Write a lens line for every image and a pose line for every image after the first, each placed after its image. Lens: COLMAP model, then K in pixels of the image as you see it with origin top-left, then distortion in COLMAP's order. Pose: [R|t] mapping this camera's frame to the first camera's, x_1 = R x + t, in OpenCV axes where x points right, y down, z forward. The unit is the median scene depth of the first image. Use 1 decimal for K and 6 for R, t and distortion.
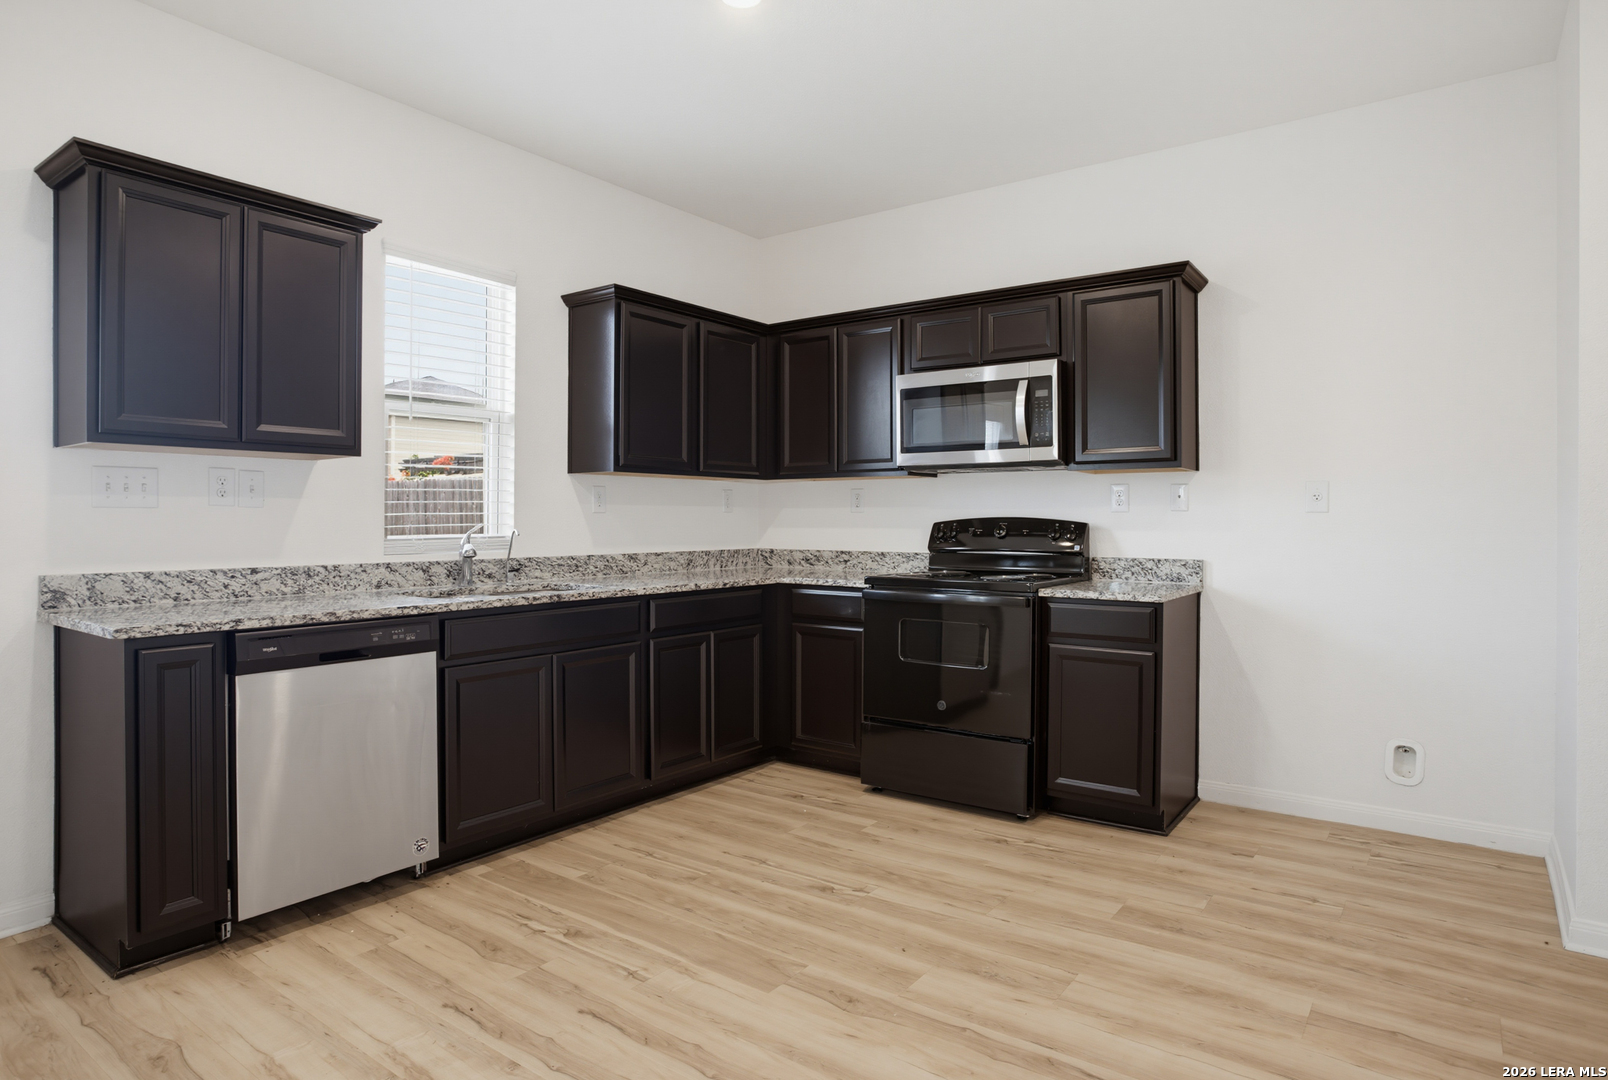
lens RADIAL K [[903.7, 0, 794.9], [0, 903.7, 525.4], [0, 0, 1]] dist [-0.035795, 0.004140]
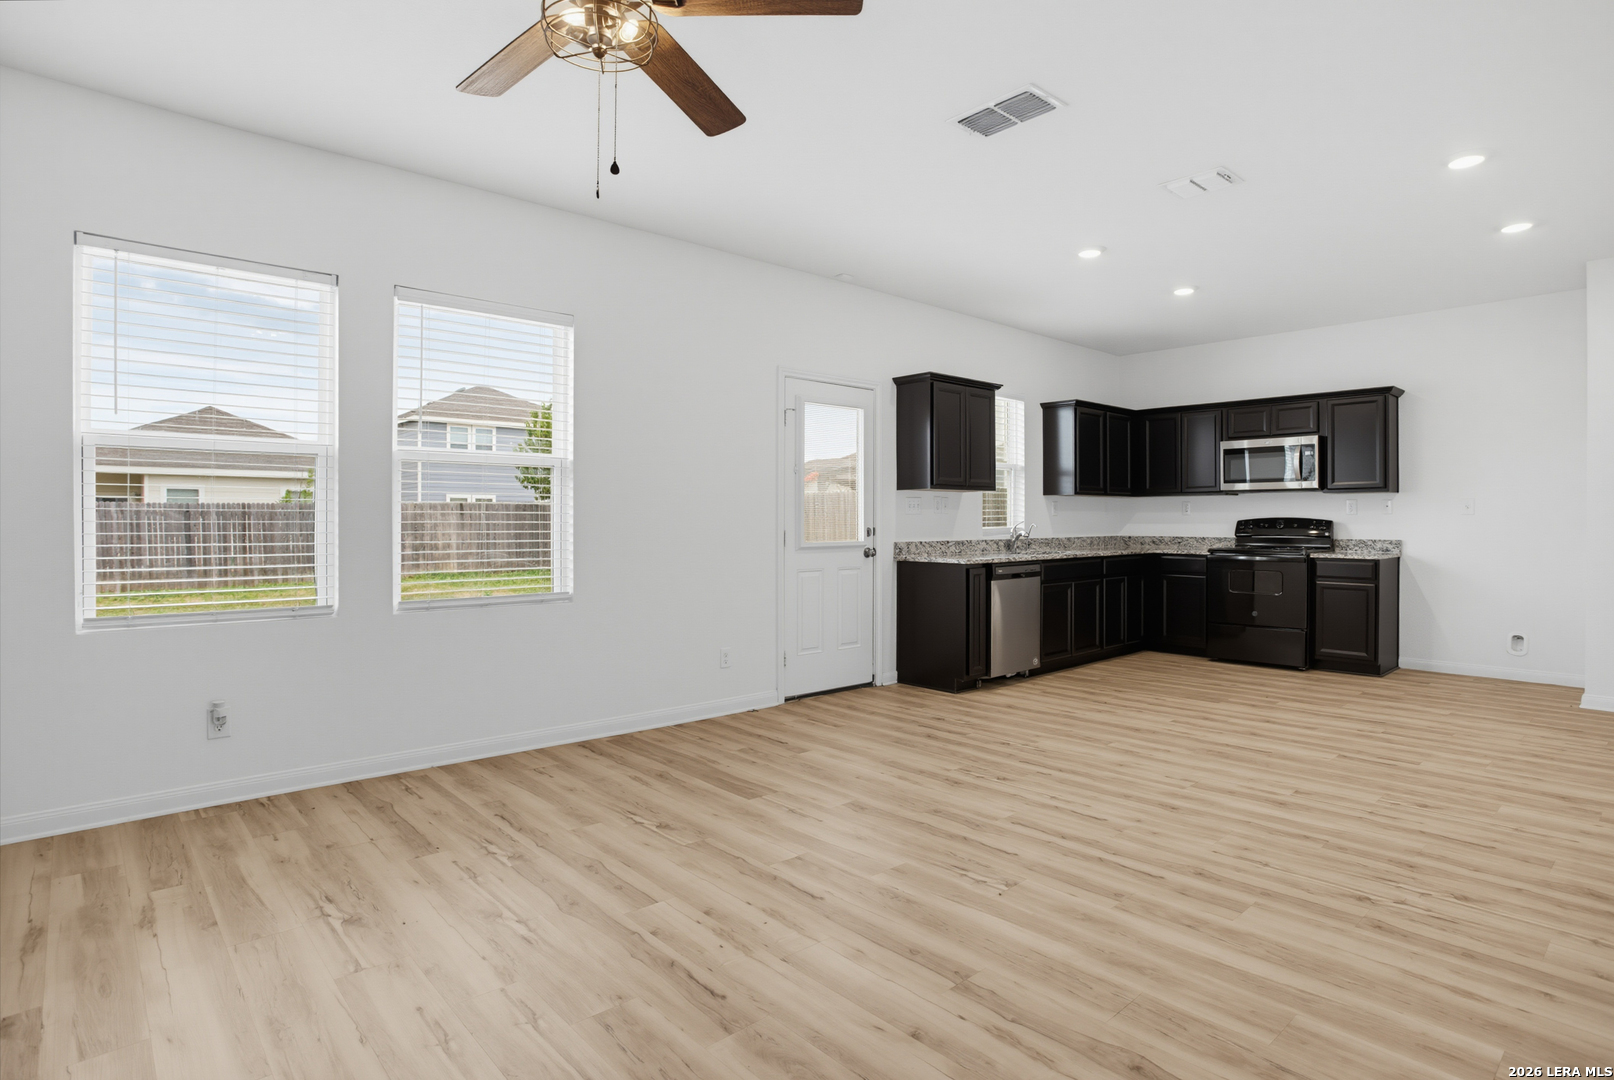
lens RADIAL K [[840.7, 0, 797.0], [0, 840.7, 523.8], [0, 0, 1]] dist [-0.055761, 0.018204]
pose [[0.979972, -0.001350, -0.199133, -0.478852], [0.000914, 0.999997, -0.002284, 0.008231], [0.199135, 0.002057, 0.979970, -1.009407]]
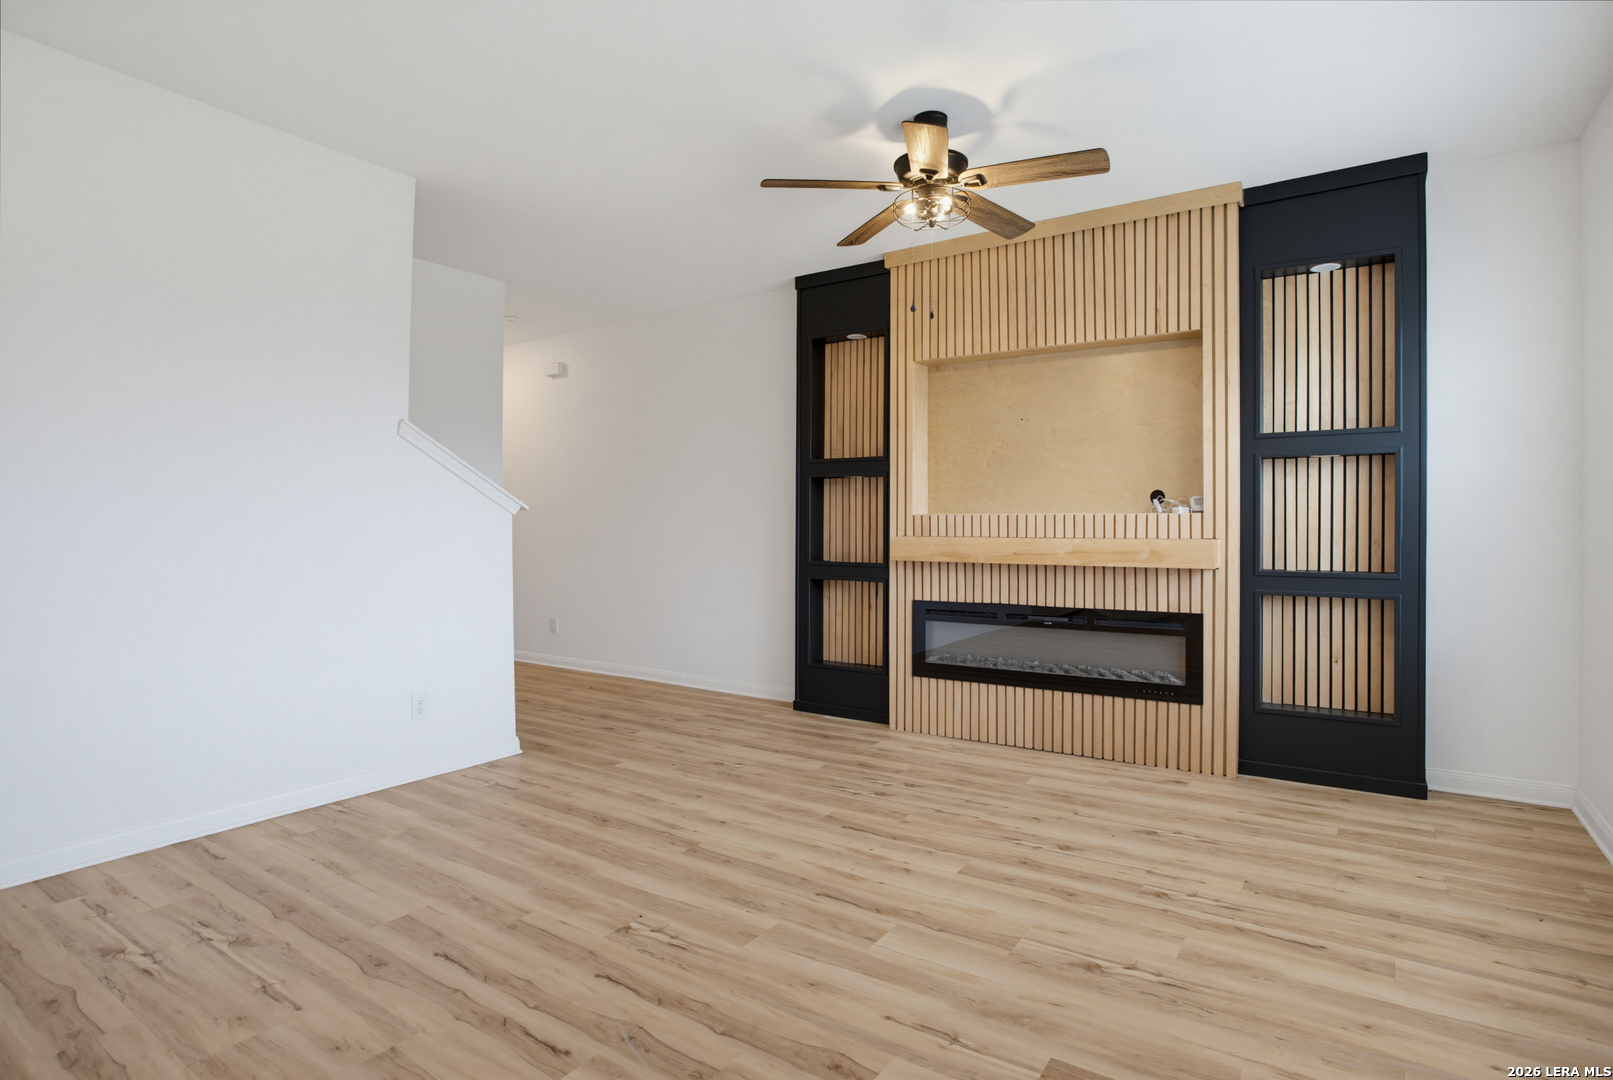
lens RADIAL K [[840.2, 0, 811.2], [0, 840.2, 524.5], [0, 0, 1]] dist [-0.055761, 0.018204]
pose [[-0.998264, -0.005942, -0.058590, -0.552135], [-0.005999, 0.999982, 0.000812, -0.000435], [0.058585, 0.001162, -0.998282, 0.486009]]
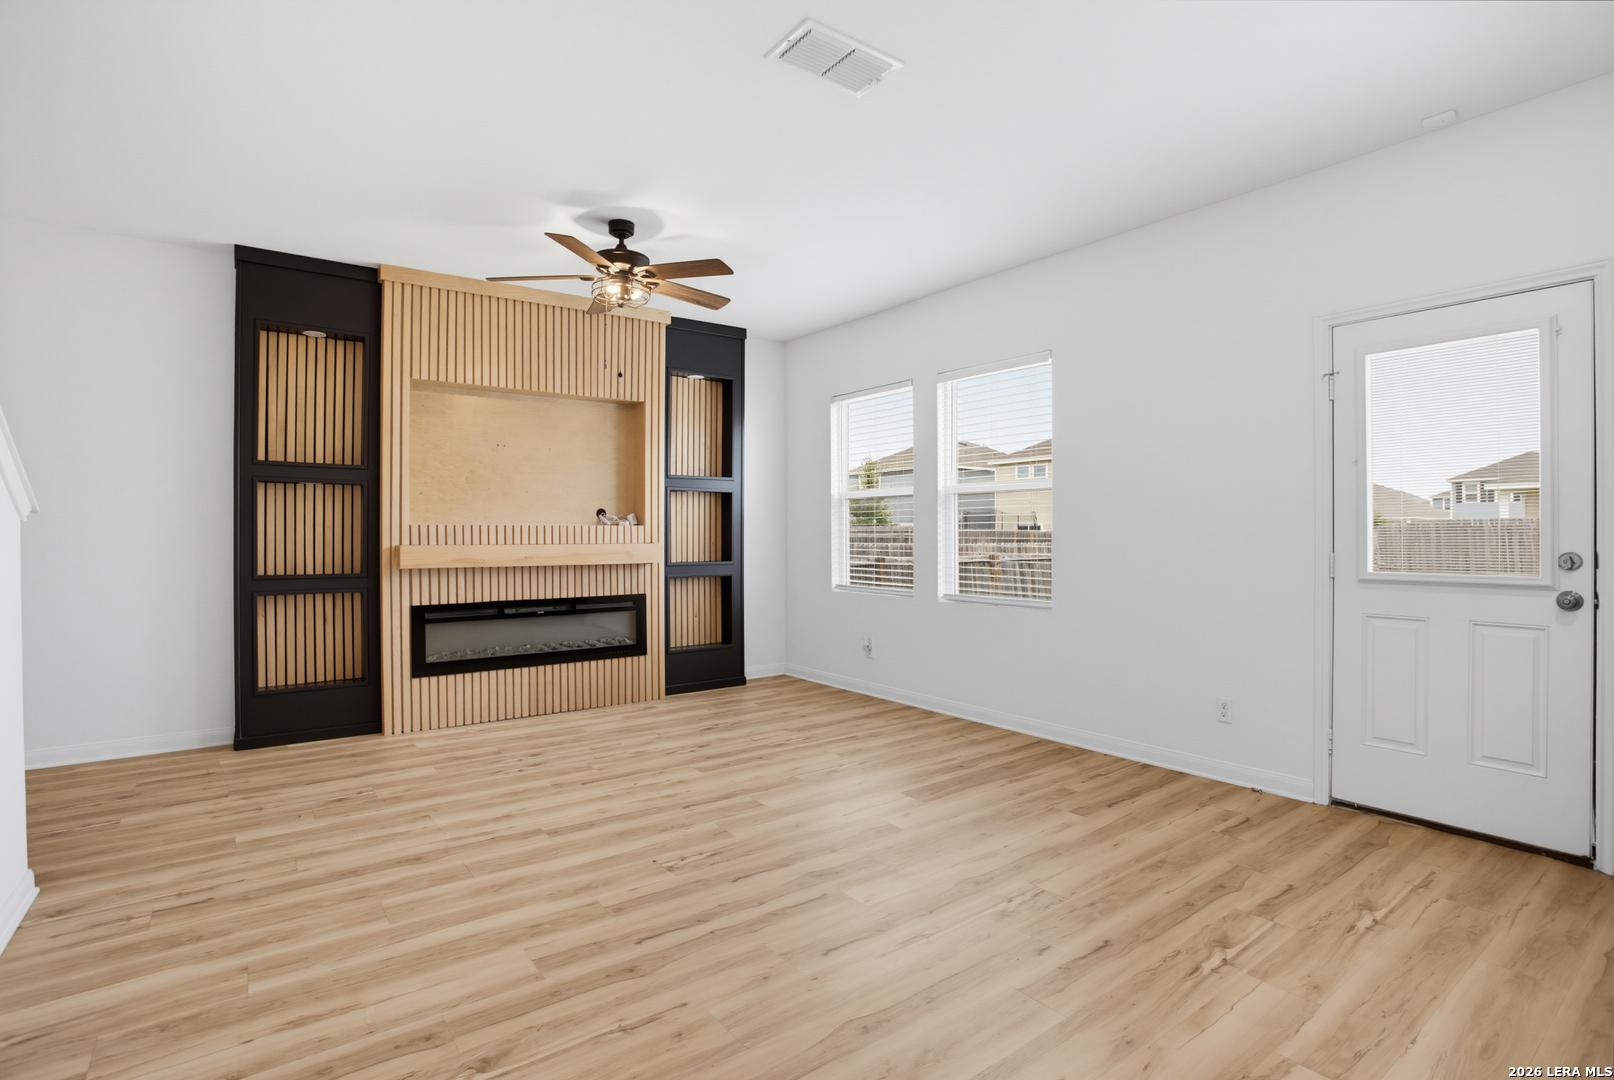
lens RADIAL K [[775.3, 0, 808.9], [0, 775.3, 537.8], [0, 0, 1]] dist [-0.049523, 0.010224]
pose [[-0.275348, 0.001887, -0.961343, 0.277252], [-0.005065, 0.999981, 0.003414, -0.001091], [0.961331, 0.005809, -0.275333, 0.134337]]
